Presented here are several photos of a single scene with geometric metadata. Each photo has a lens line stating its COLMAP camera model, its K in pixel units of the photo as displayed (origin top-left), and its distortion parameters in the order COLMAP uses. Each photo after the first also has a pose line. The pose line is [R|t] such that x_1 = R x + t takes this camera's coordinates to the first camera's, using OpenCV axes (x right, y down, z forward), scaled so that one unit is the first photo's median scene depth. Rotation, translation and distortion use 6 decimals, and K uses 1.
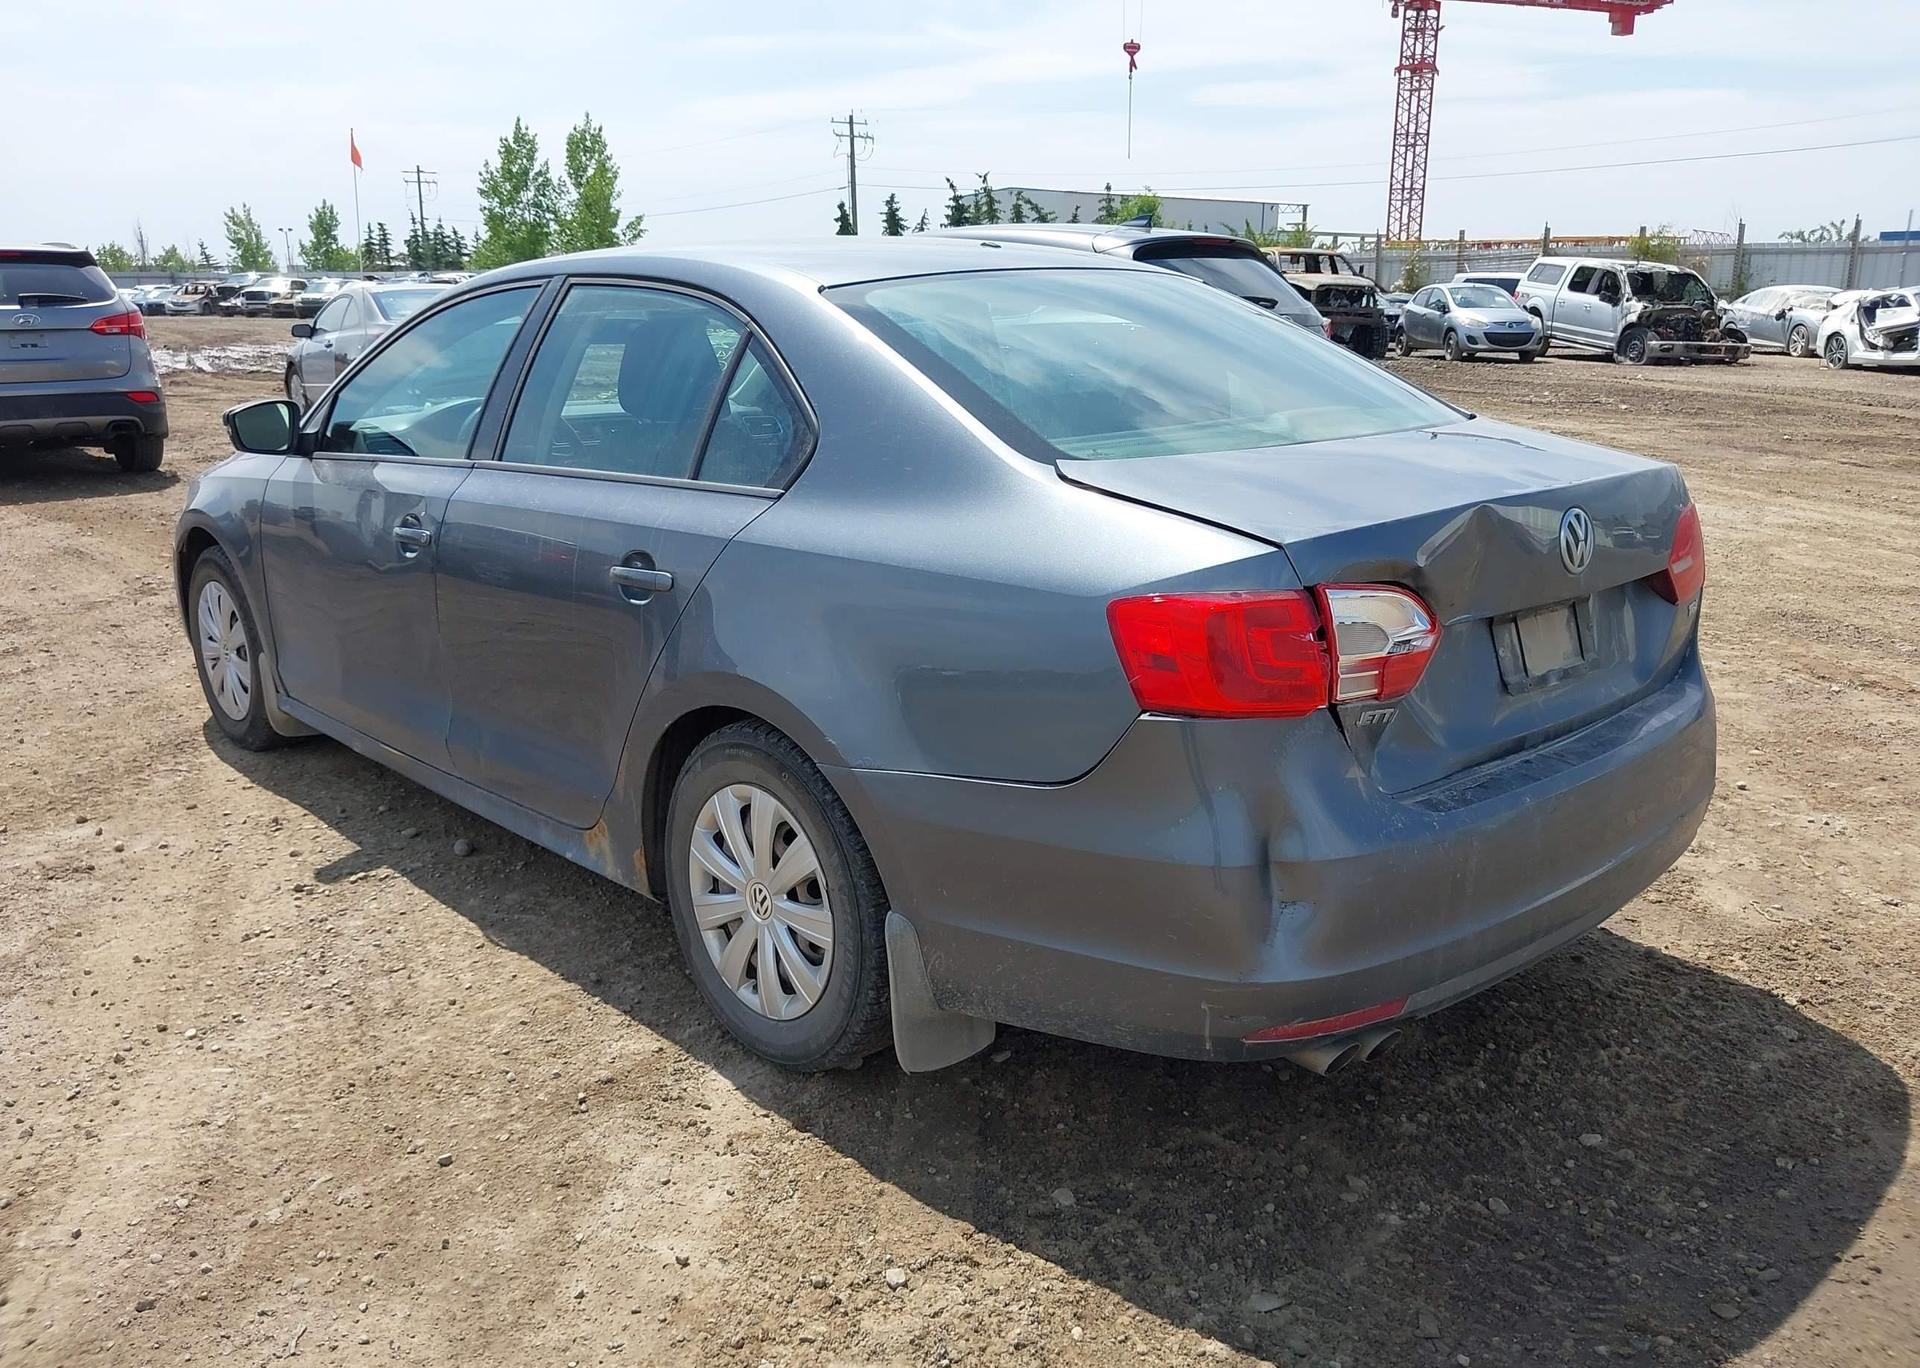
lens RADIAL K [[1543.4, 0, 934.7], [0, 1543.4, 686.1], [0, 0, 1]] dist [0.018122, -0.036556]
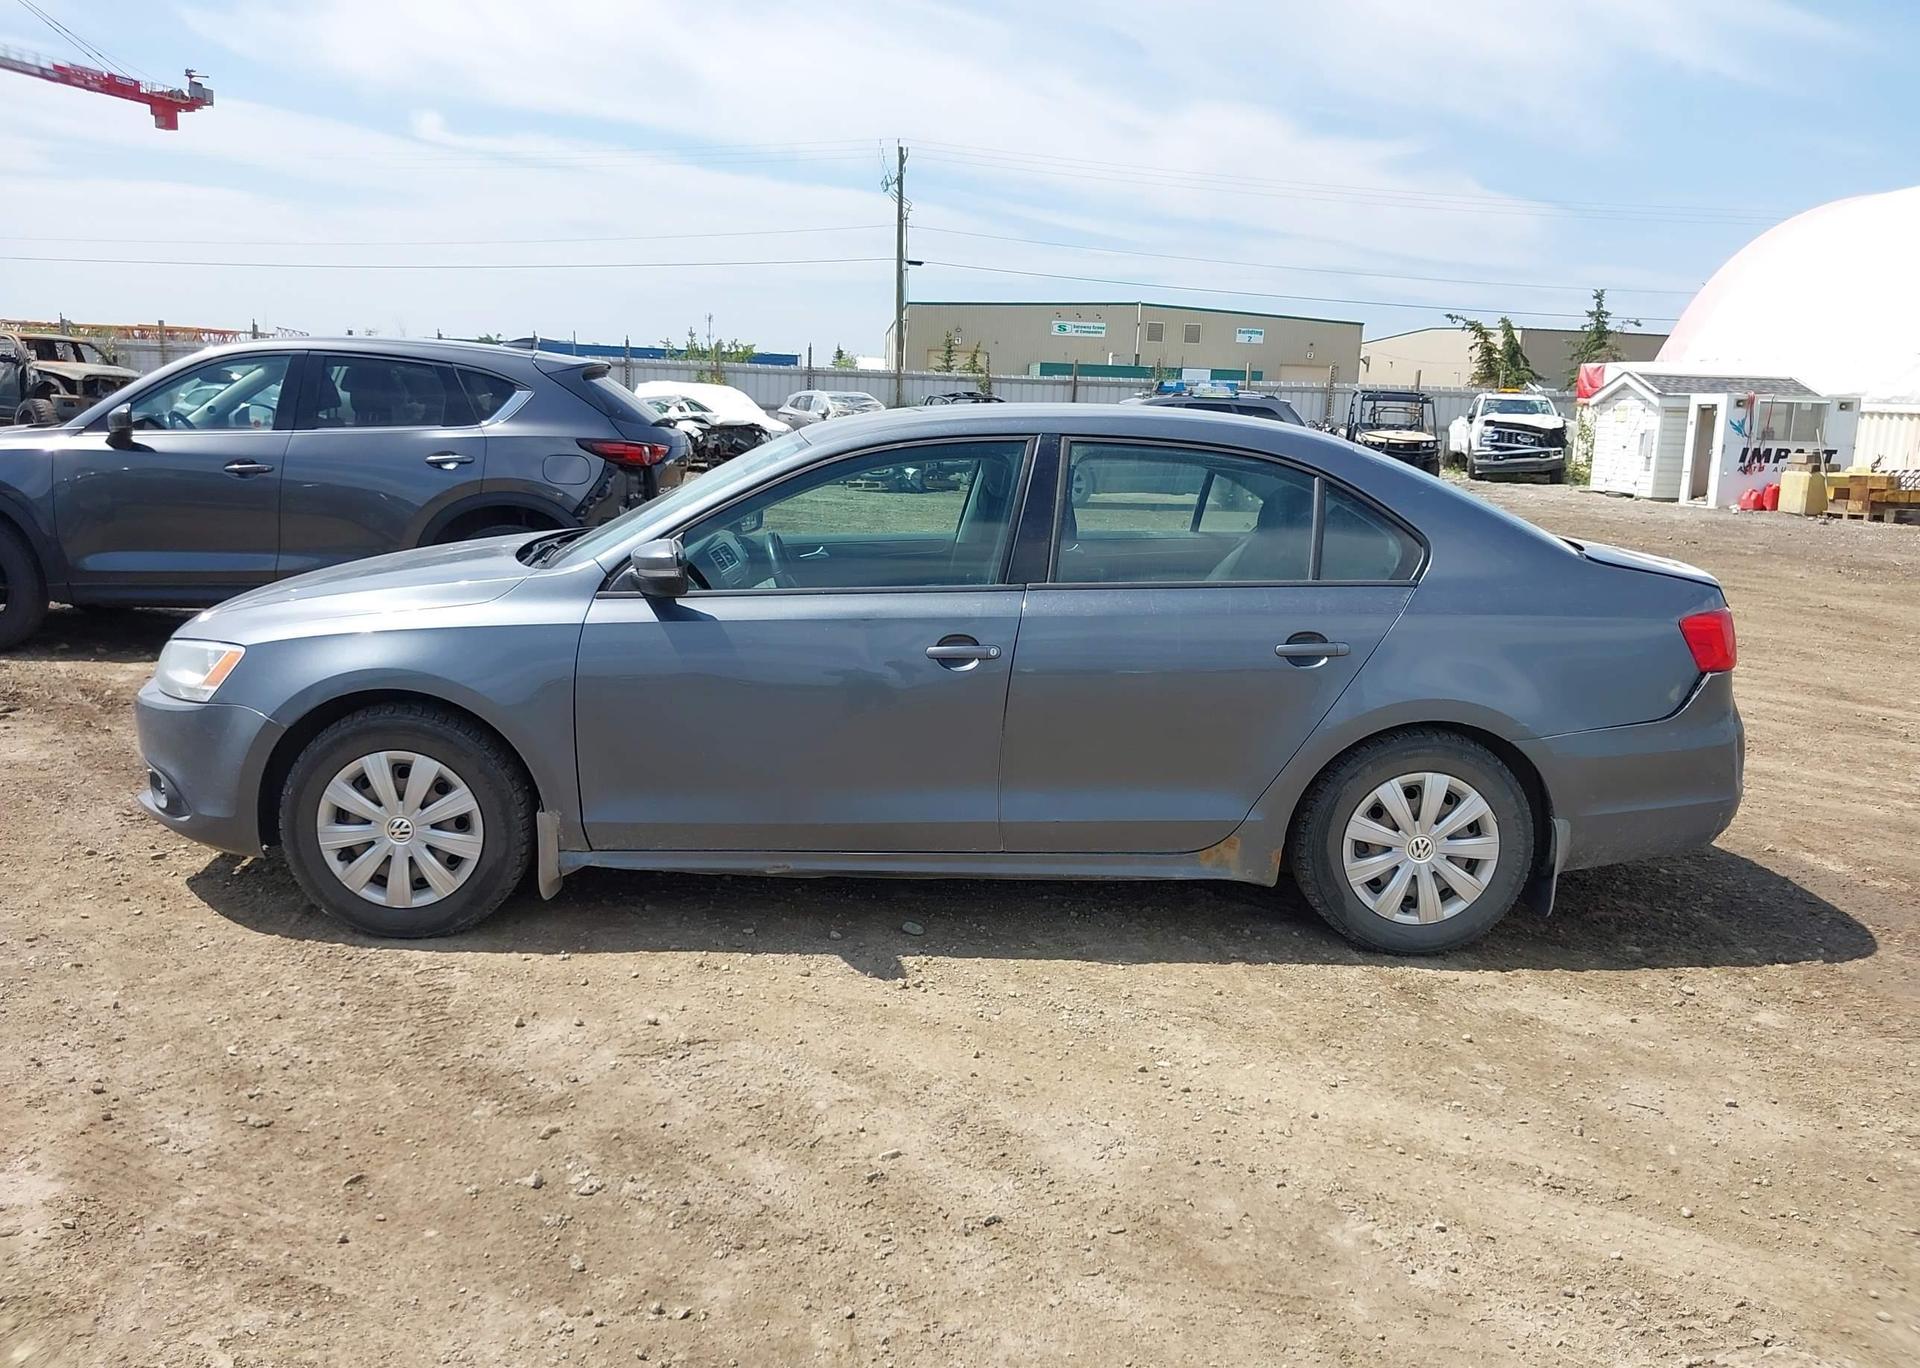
lens RADIAL K [[1543.4, 0, 944.0], [0, 1543.4, 690.9], [0, 0, 1]] dist [0.018122, -0.036556]
pose [[0.638322, -0.116579, 0.760891, -0.125886], [0.155944, 0.987553, 0.020483, -0.009679], [-0.753808, 0.105582, 0.648557, 0.027380]]
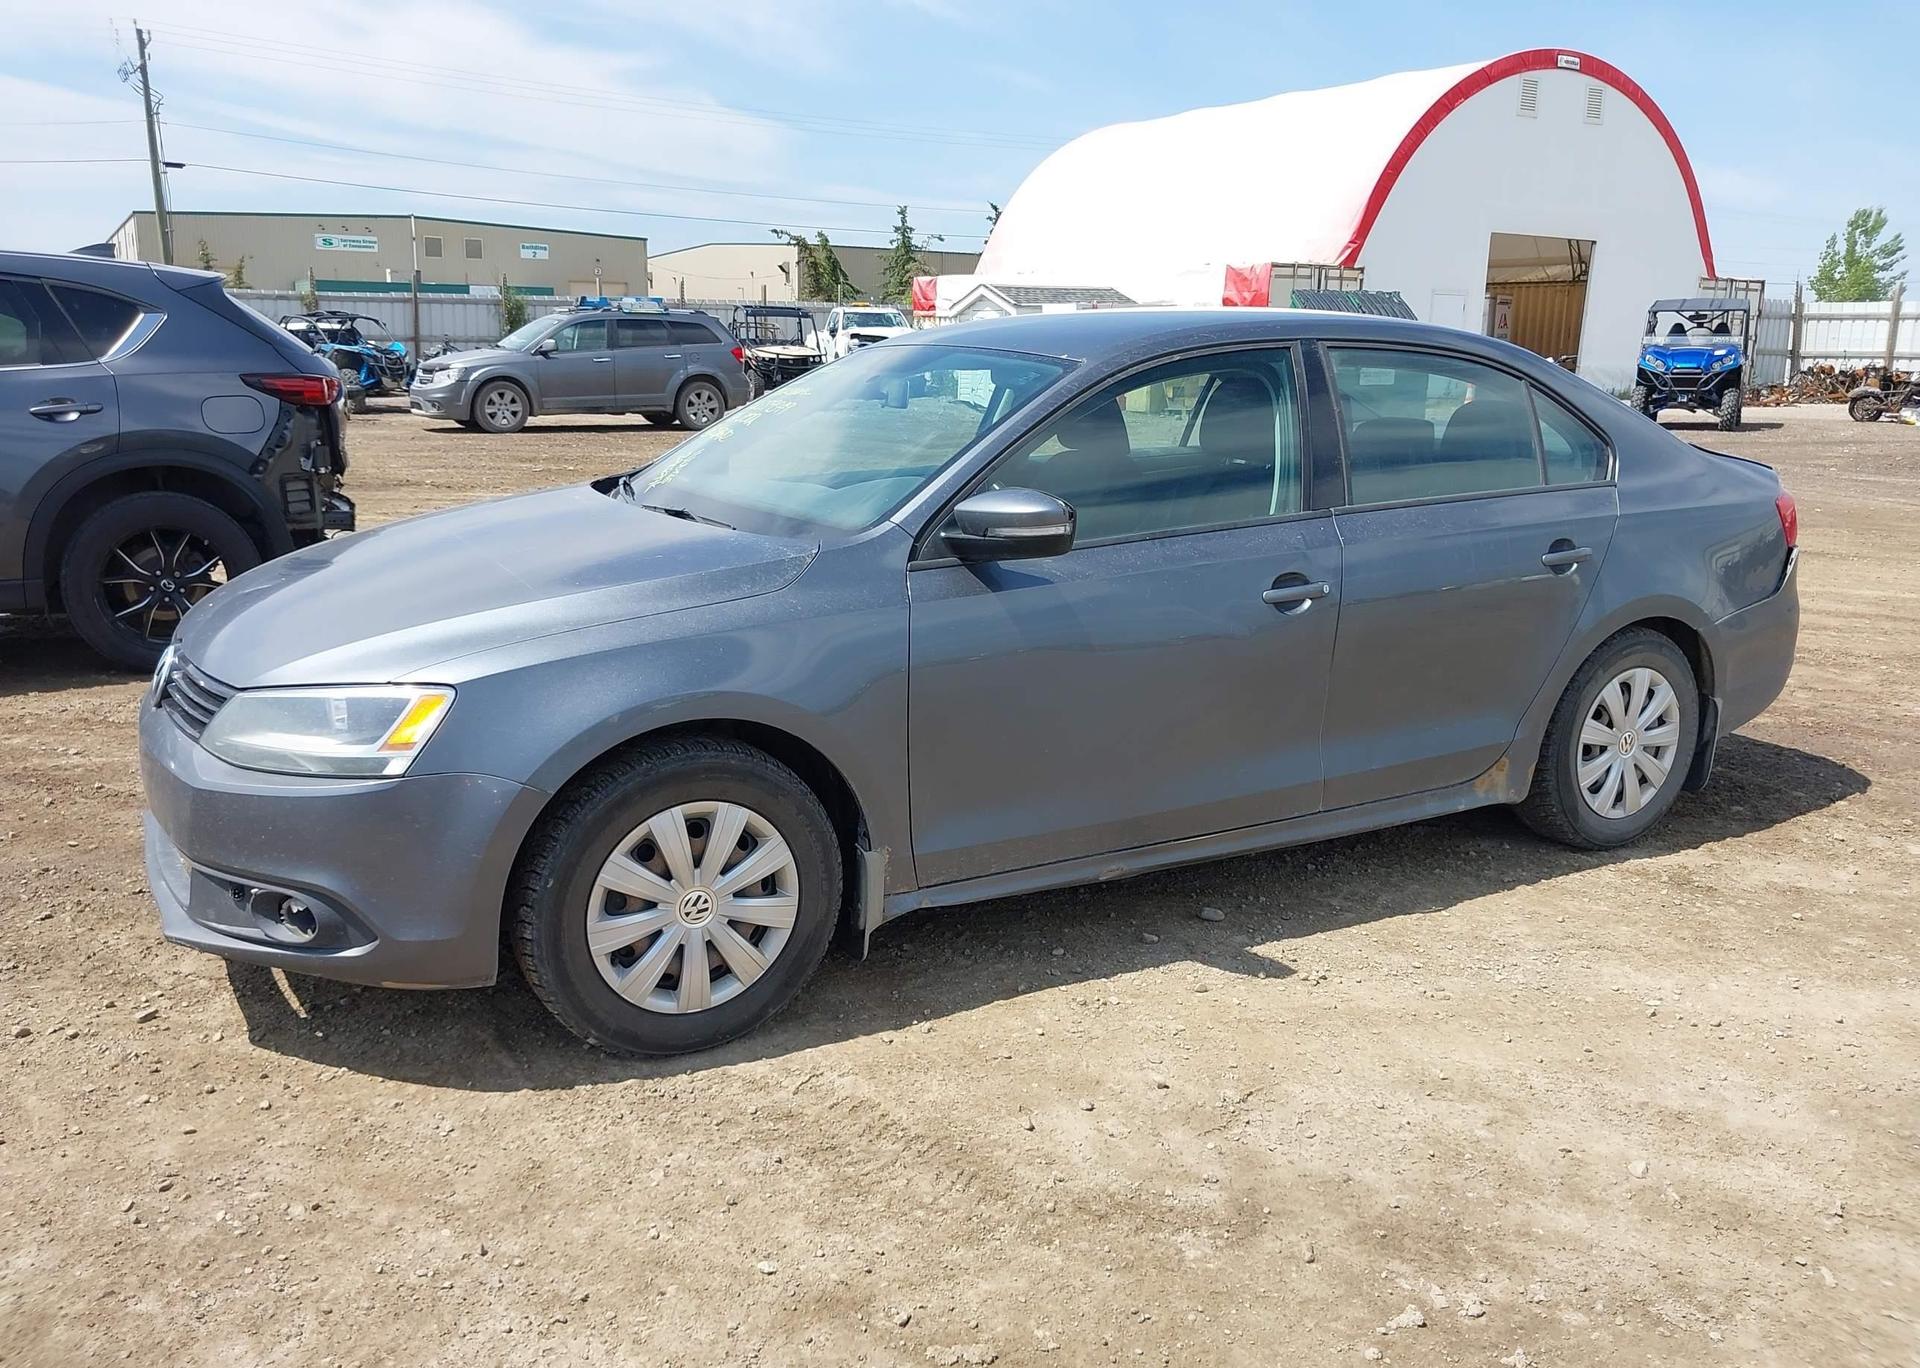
lens RADIAL K [[1543.4, 0, 940.1], [0, 1543.4, 694.4], [0, 0, 1]] dist [0.018122, -0.036556]
pose [[0.230769, -0.212675, 0.949481, -0.140099], [0.229438, 0.960197, 0.159311, -0.025456], [-0.945571, 0.181083, 0.270379, 0.098536]]
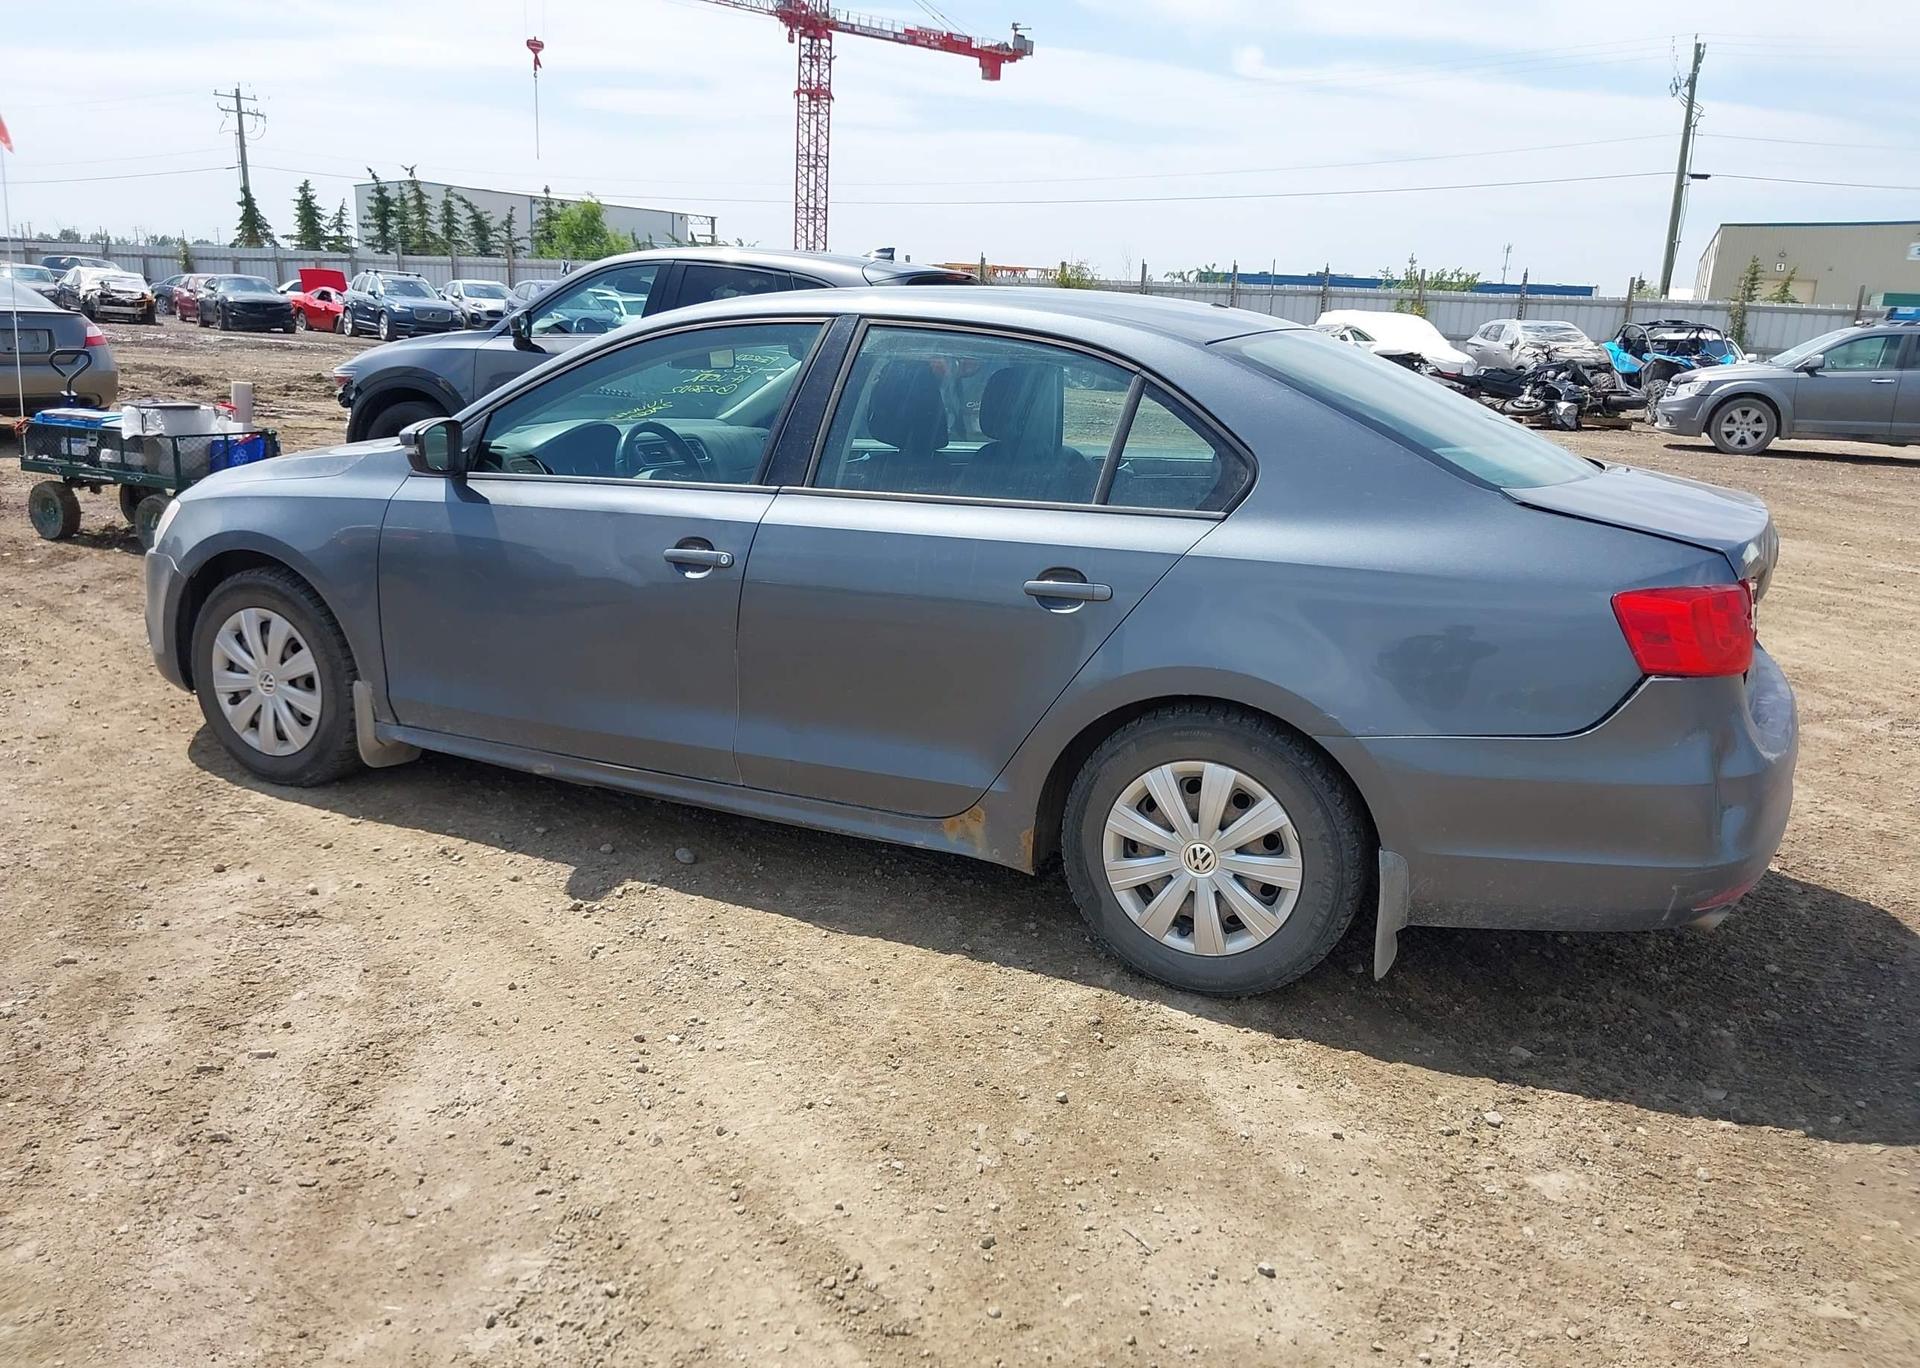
lens RADIAL K [[1543.4, 0, 933.1], [0, 1543.4, 698.1], [0, 0, 1]] dist [0.018122, -0.036556]
pose [[0.928645, -0.051224, 0.367416, -0.058909], [0.049937, 0.998668, 0.013014, -0.000774], [-0.367593, 0.006263, 0.929966, -0.002584]]
